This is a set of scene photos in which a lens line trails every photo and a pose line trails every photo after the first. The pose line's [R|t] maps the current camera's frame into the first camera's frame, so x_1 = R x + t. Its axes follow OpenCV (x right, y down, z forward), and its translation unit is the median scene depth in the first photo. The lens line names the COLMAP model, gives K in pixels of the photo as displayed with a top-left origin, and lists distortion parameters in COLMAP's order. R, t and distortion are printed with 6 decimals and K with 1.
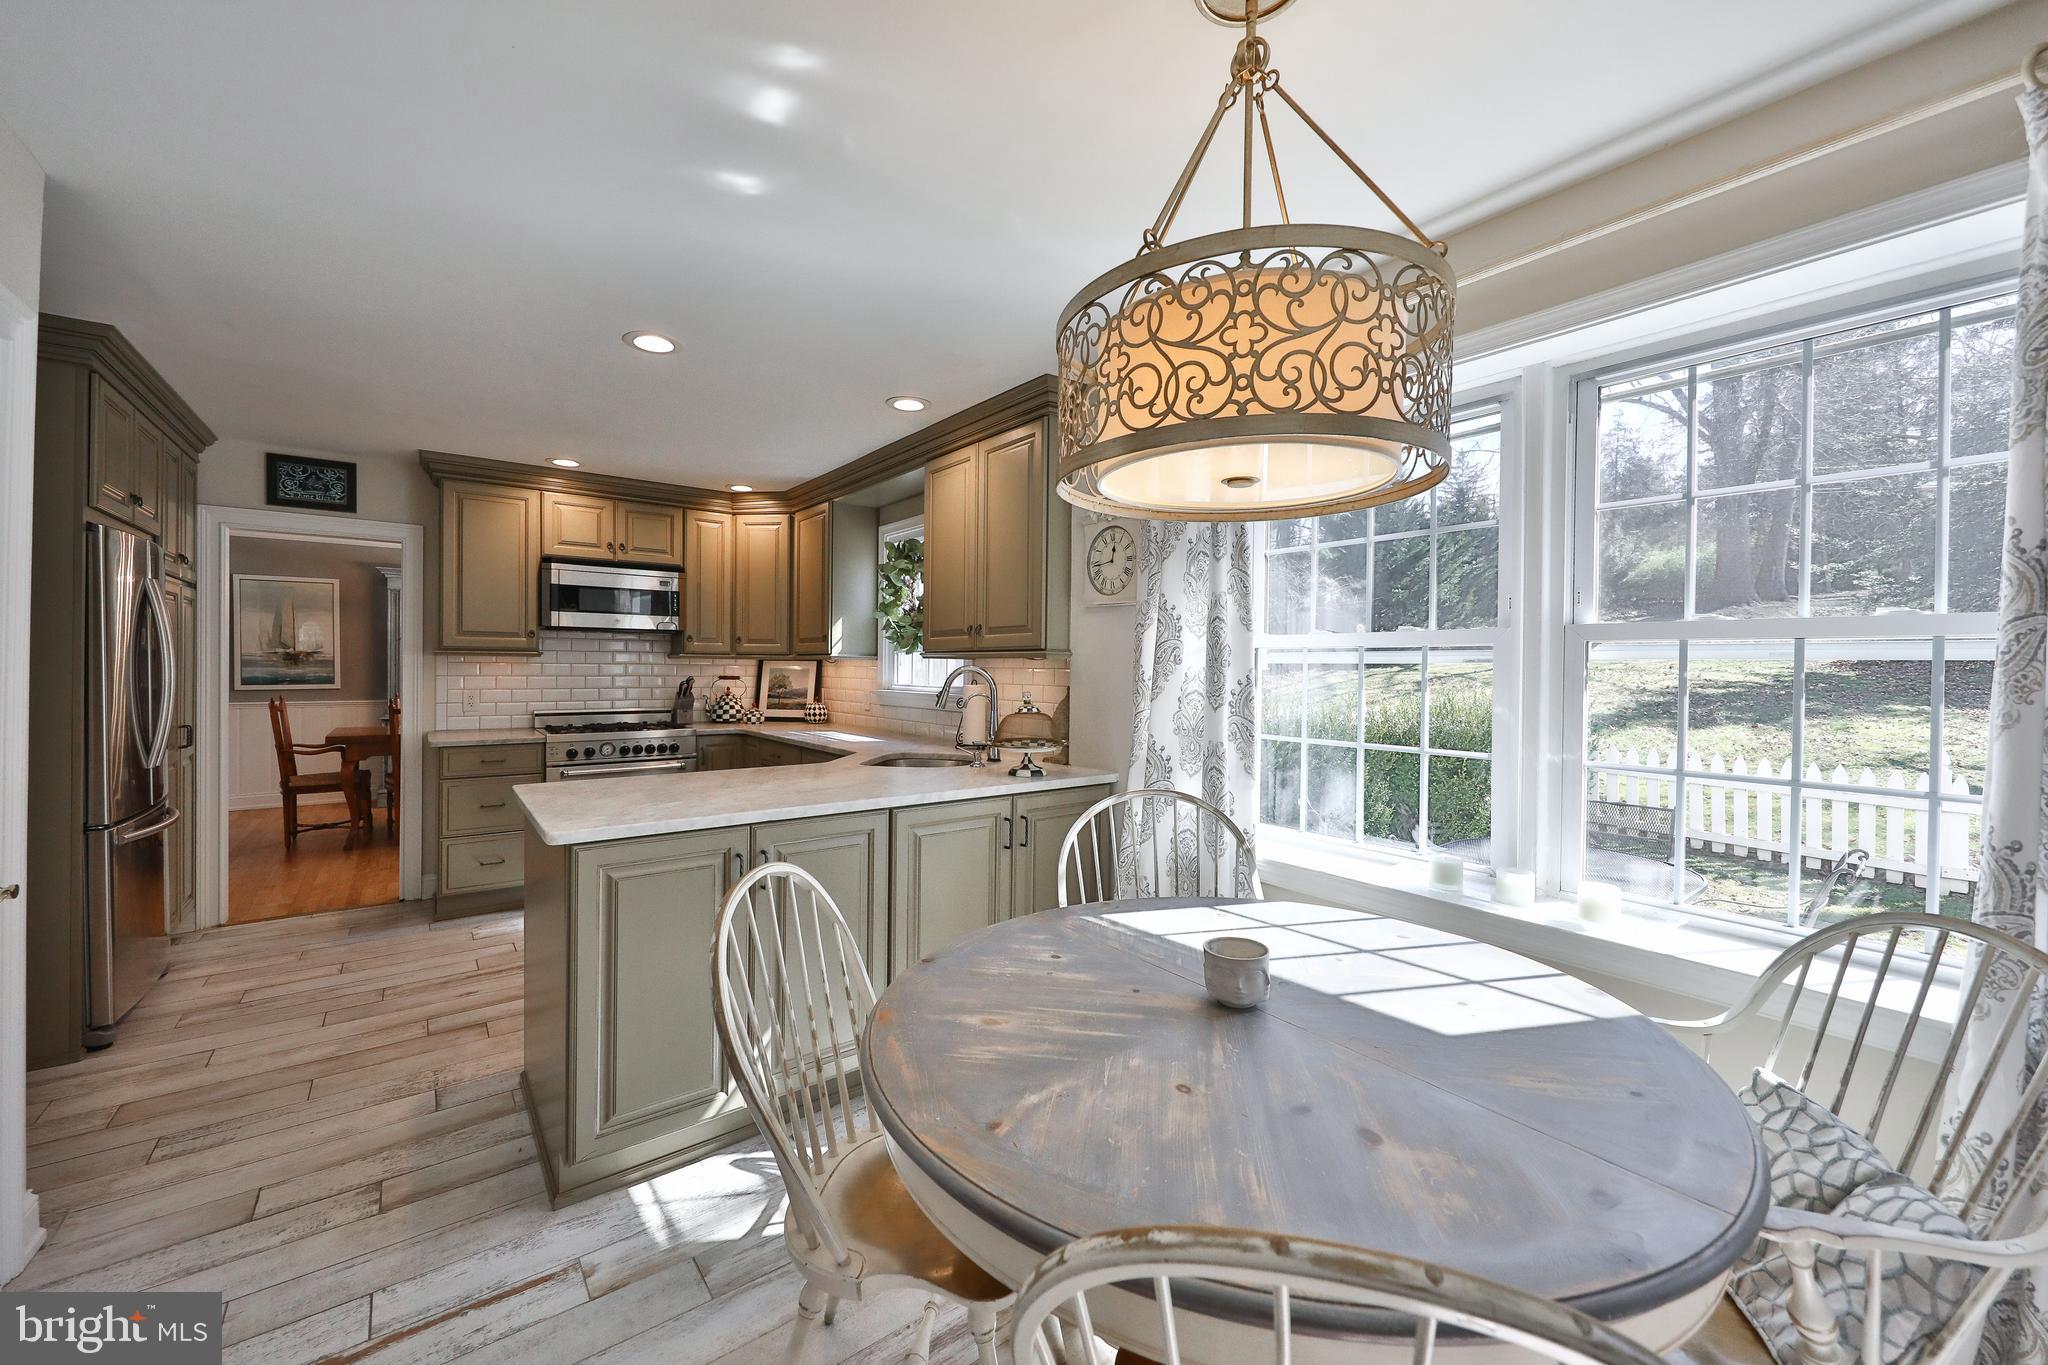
lens RADIAL K [[786.5, 0, 1039.5], [0, 786.5, 669.6], [0, 0, 1]] dist [0.000710, -0.004276]
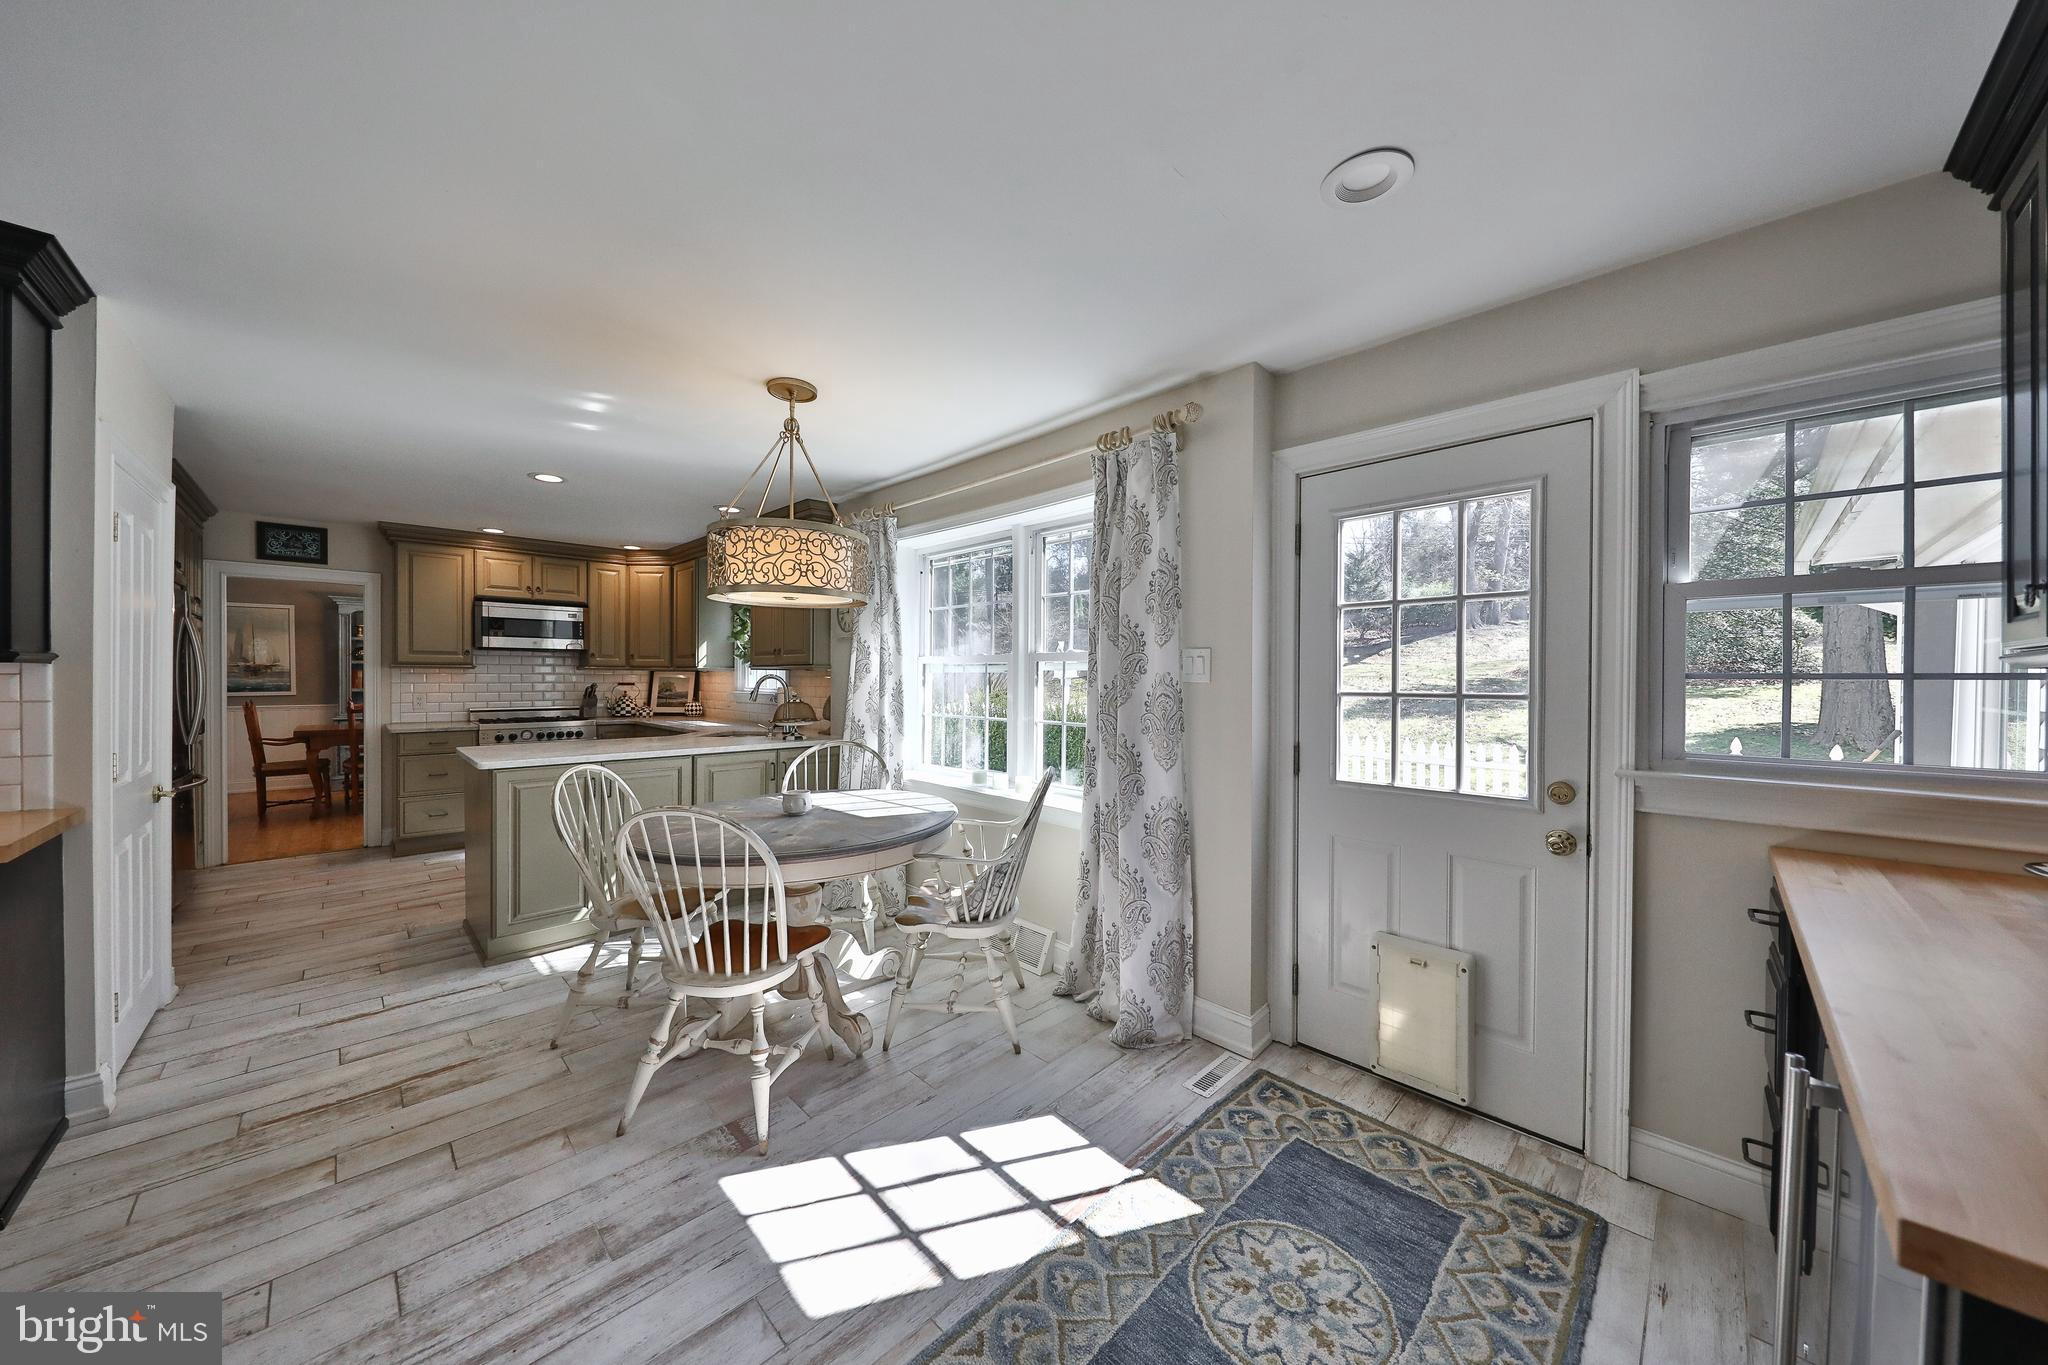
lens RADIAL K [[683.8, 0, 1058.2], [0, 683.8, 679.8], [0, 0, 1]] dist [-0.014125, -0.000294]
pose [[0.989358, -0.004234, 0.145437, 0.225626], [0.003811, 0.999988, 0.003184, 0.002907], [-0.145449, -0.002596, 0.989362, -0.354207]]
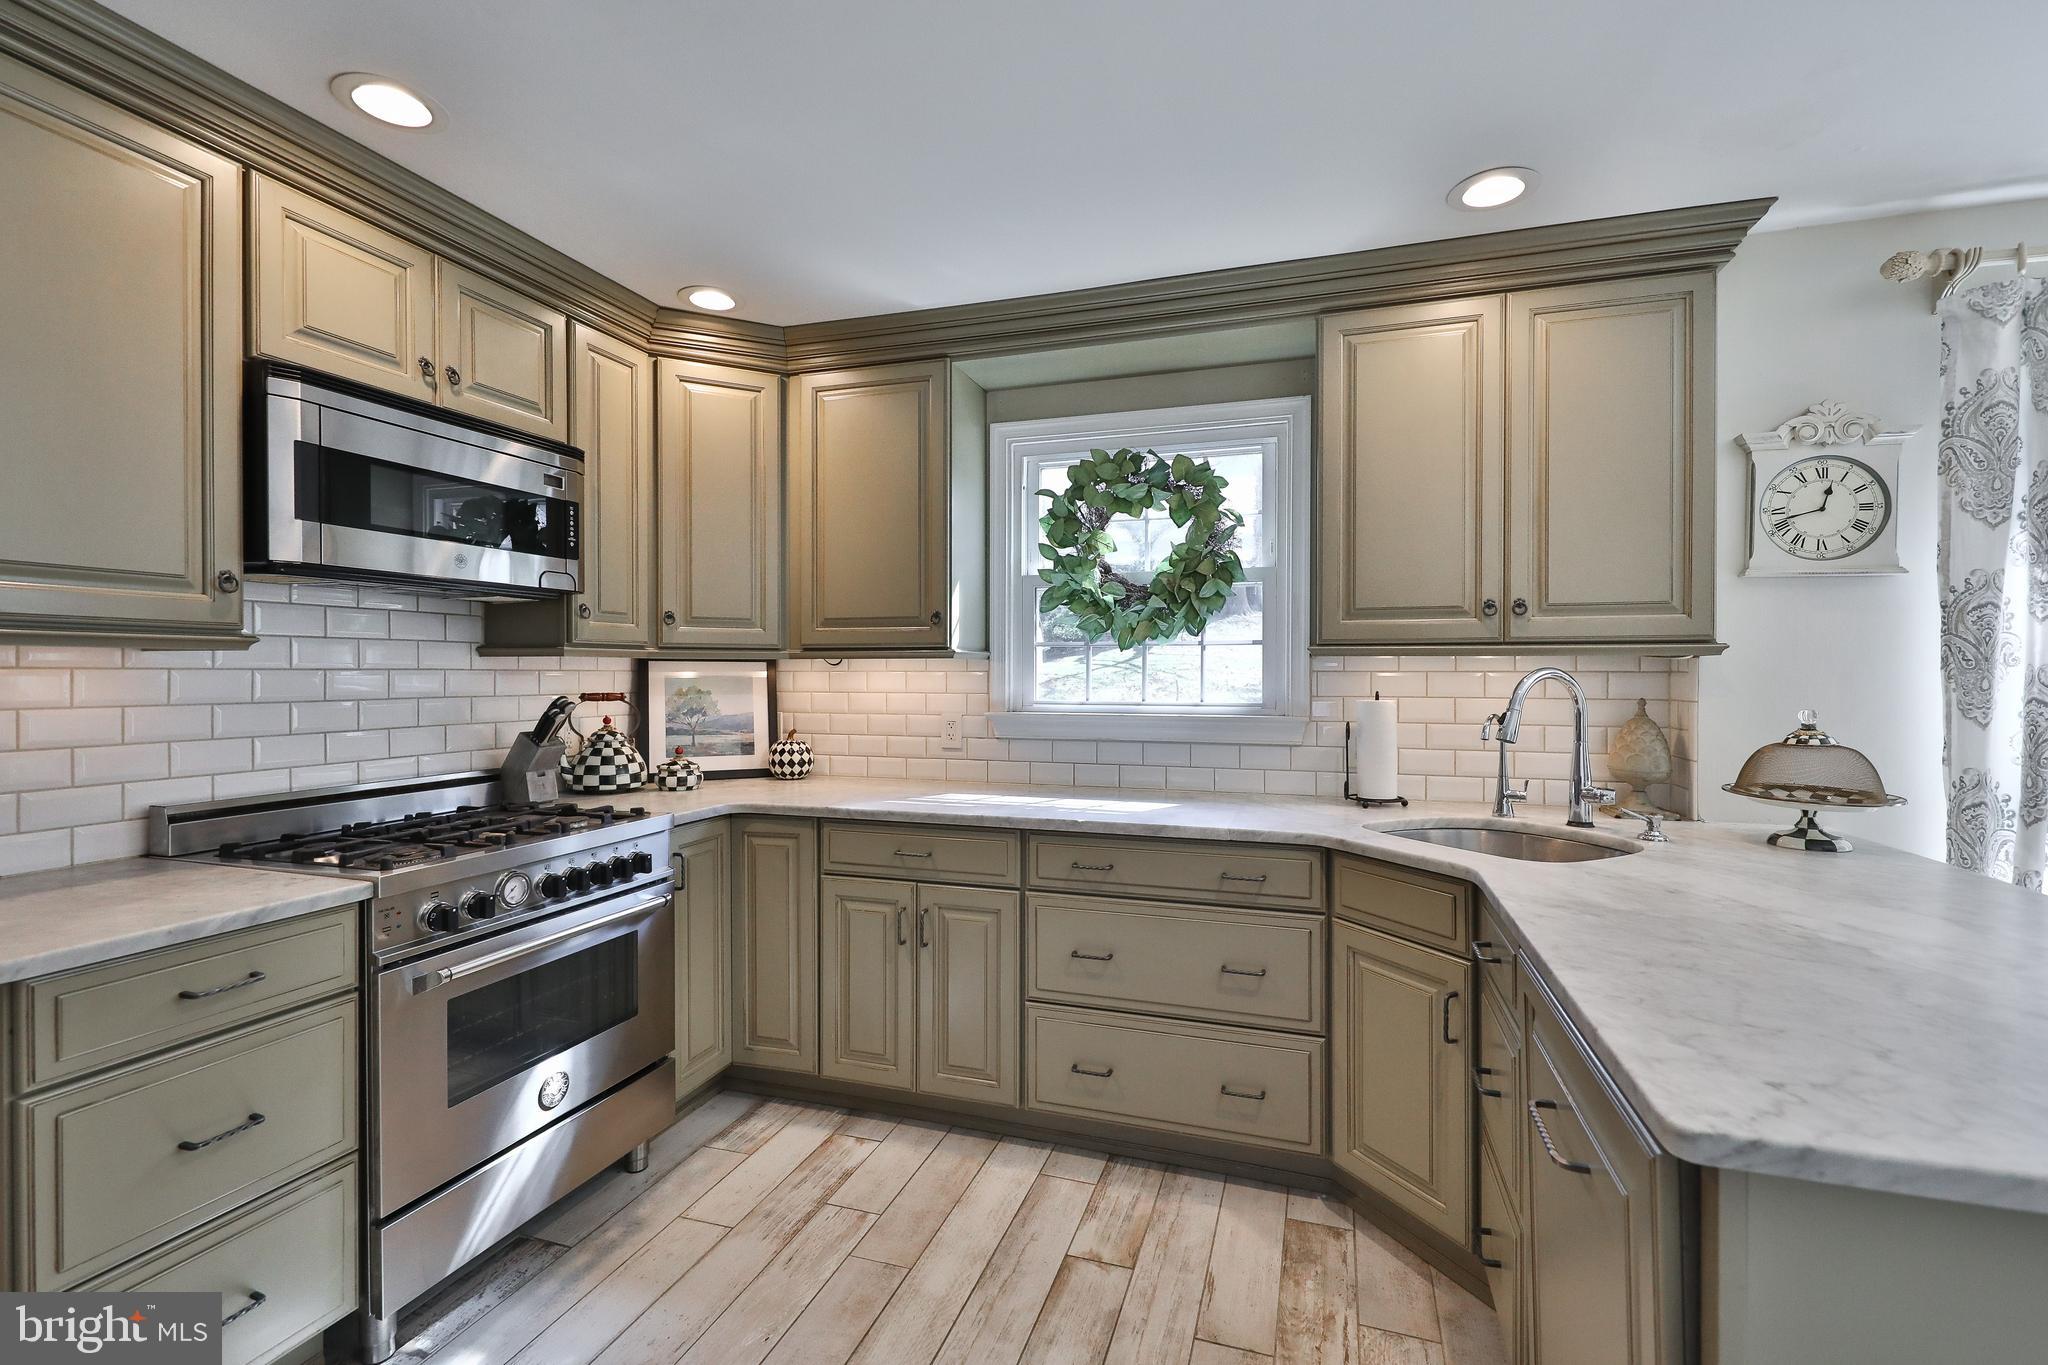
lens RADIAL K [[869.7, 0, 1052.4], [0, 869.7, 676.0], [0, 0, 1]] dist [0.000195, -0.000165]
pose [[0.826641, -0.011006, 0.562622, -0.602667], [0.008475, 0.999939, 0.007108, -0.005294], [-0.562666, -0.001108, 0.826683, 0.531555]]
